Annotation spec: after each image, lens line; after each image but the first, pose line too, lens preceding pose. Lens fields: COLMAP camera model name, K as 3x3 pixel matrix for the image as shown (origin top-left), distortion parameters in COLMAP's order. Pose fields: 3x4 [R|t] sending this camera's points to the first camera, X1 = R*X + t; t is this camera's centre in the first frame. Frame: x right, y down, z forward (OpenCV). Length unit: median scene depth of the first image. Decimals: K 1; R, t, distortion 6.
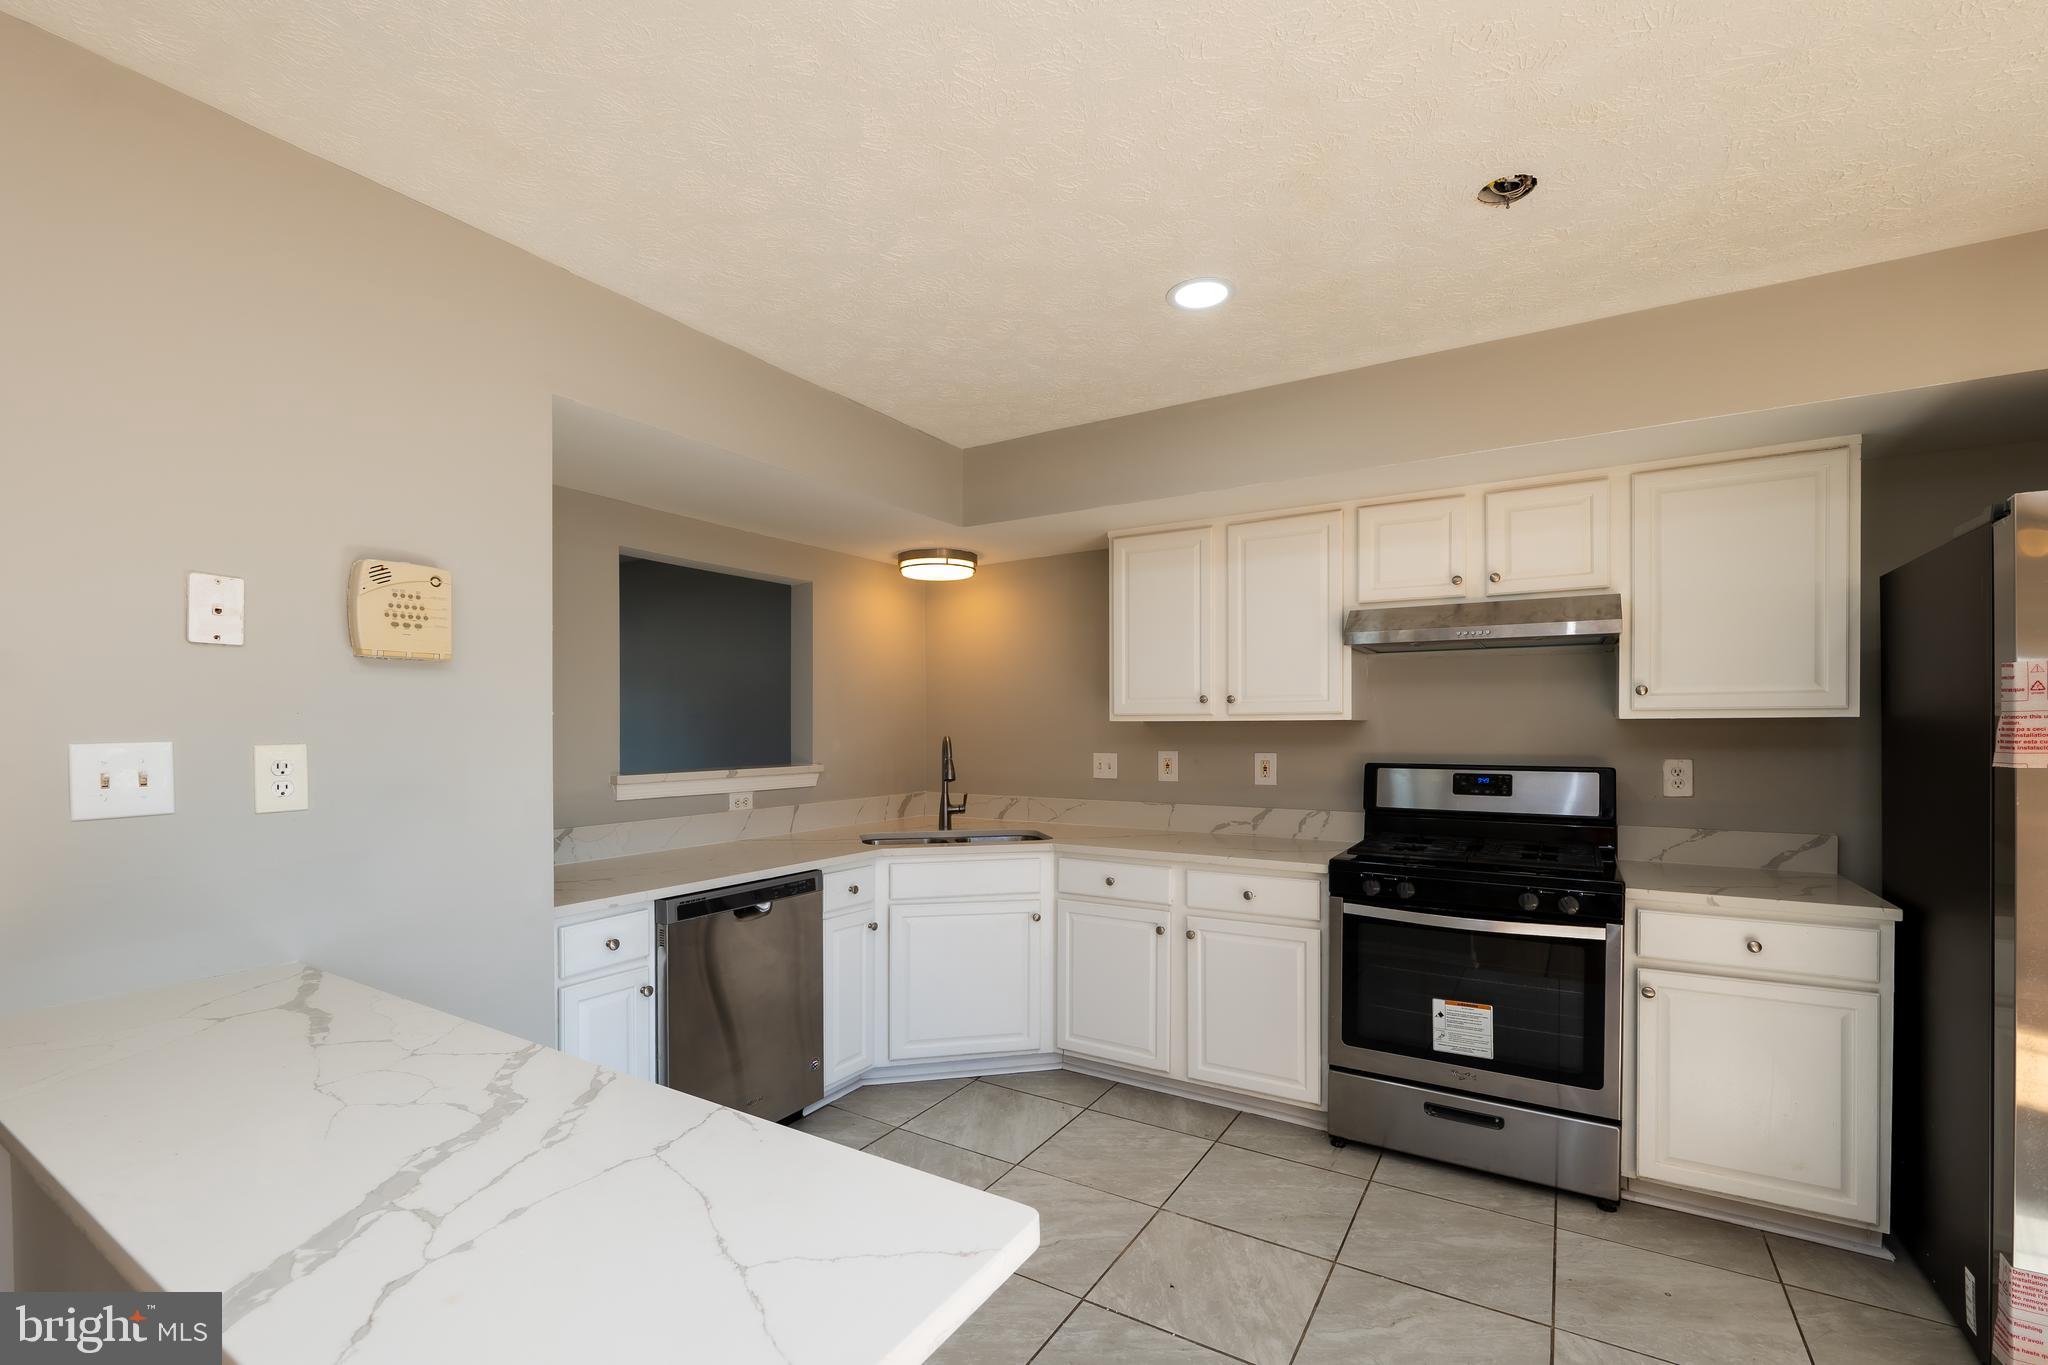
lens RADIAL K [[876.7, 0, 969.8], [0, 876.7, 736.0], [0, 0, 1]] dist [0.003676, -0.000225]
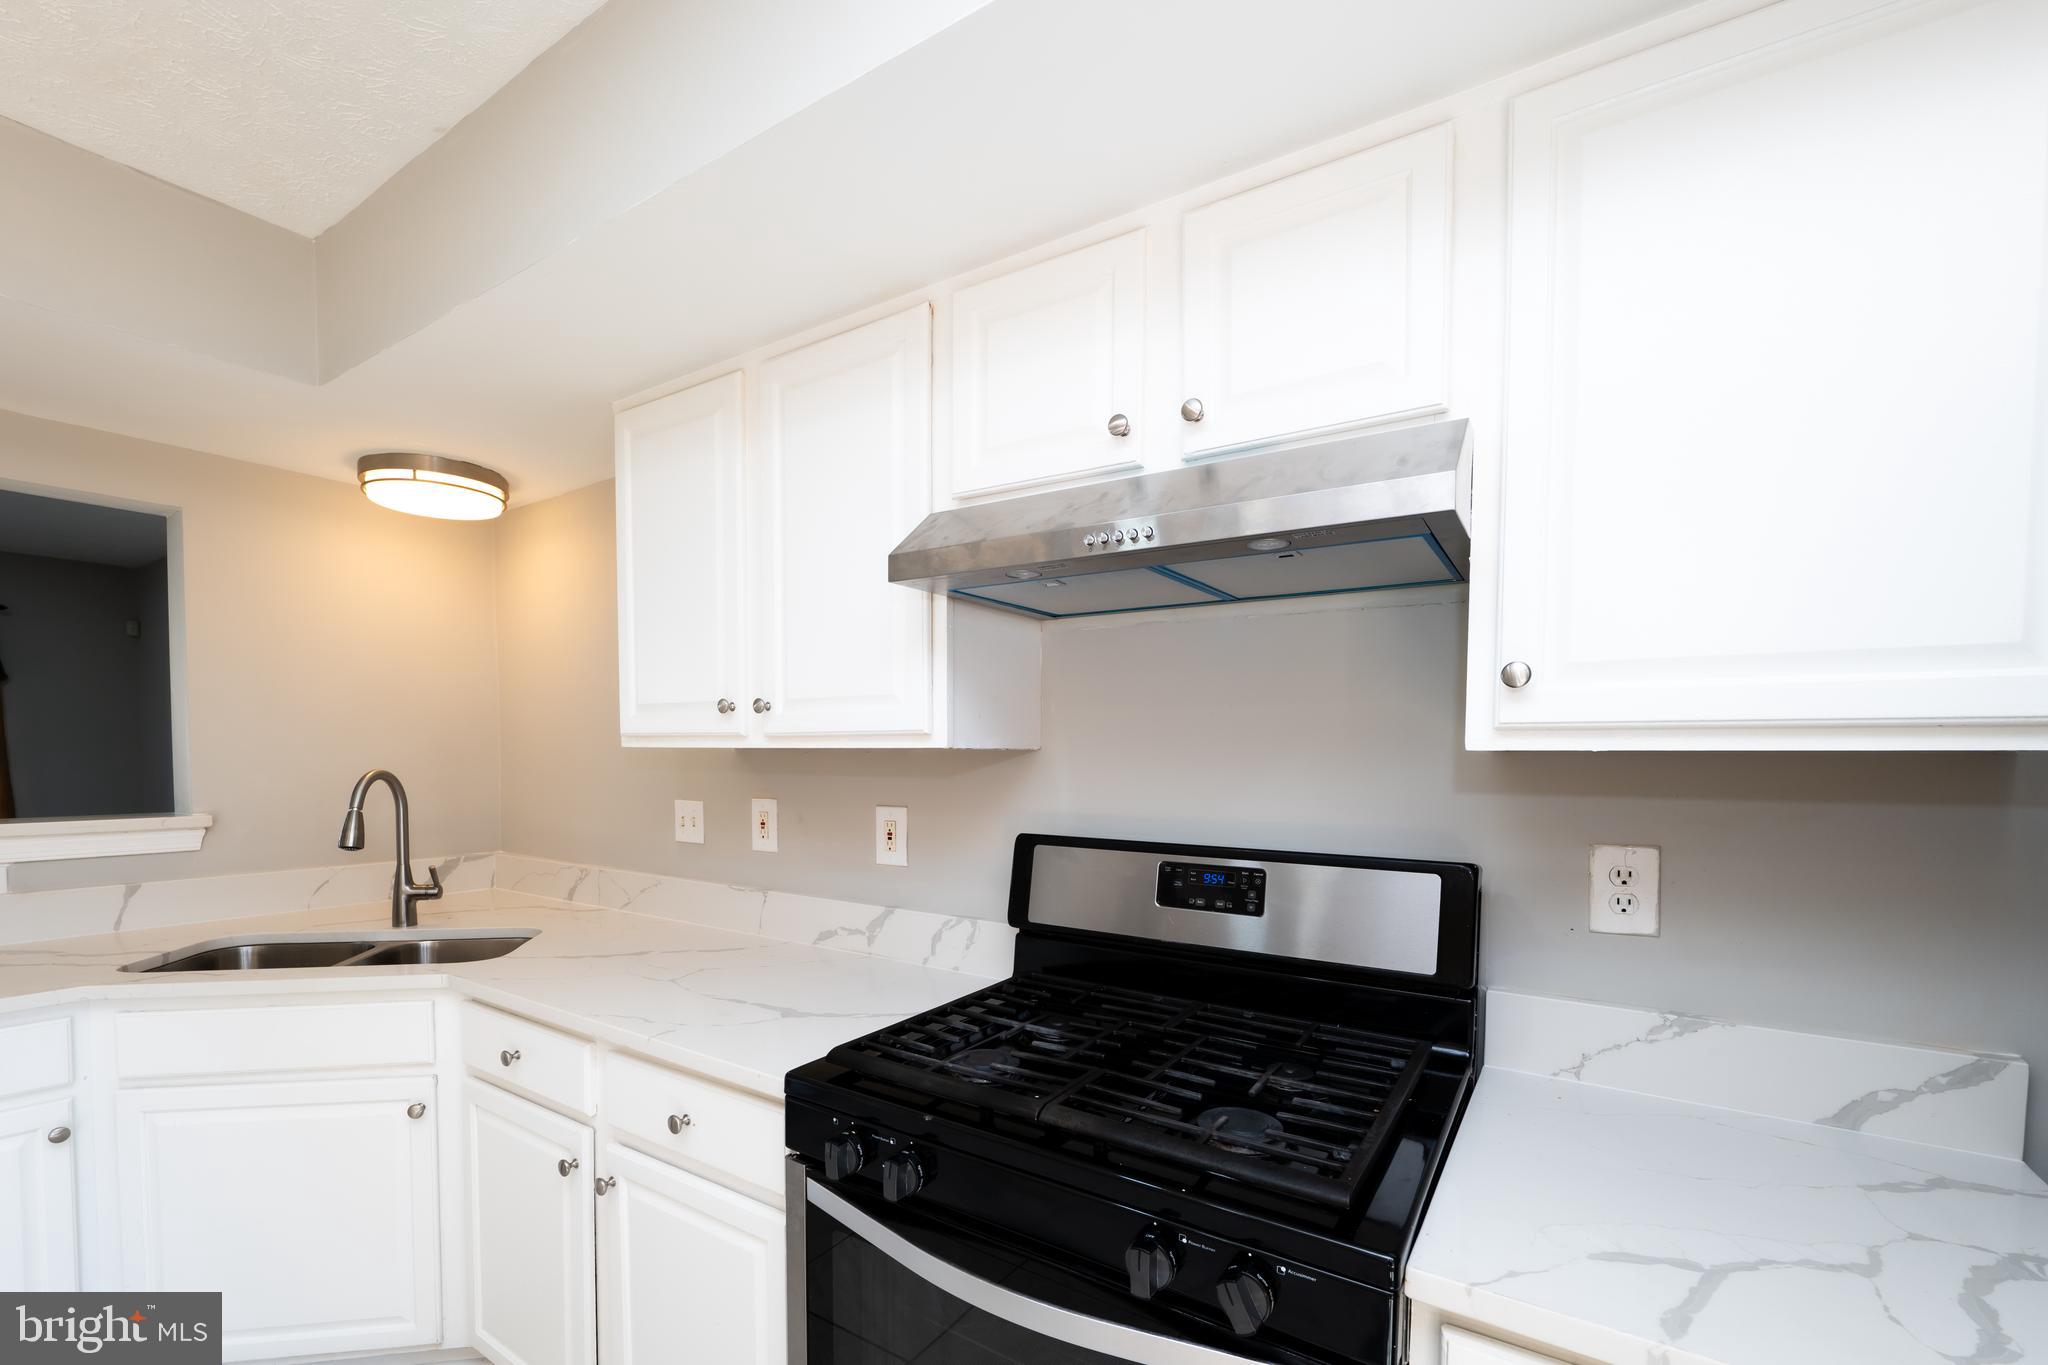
lens RADIAL K [[876.7, 0, 954.8], [0, 876.7, 801.7], [0, 0, 1]] dist [0.003676, -0.000225]
pose [[0.999212, 0.011742, -0.037901, 0.451428], [-0.010011, 0.998912, 0.045547, -0.010984], [0.038395, -0.045131, 0.998243, 0.511464]]
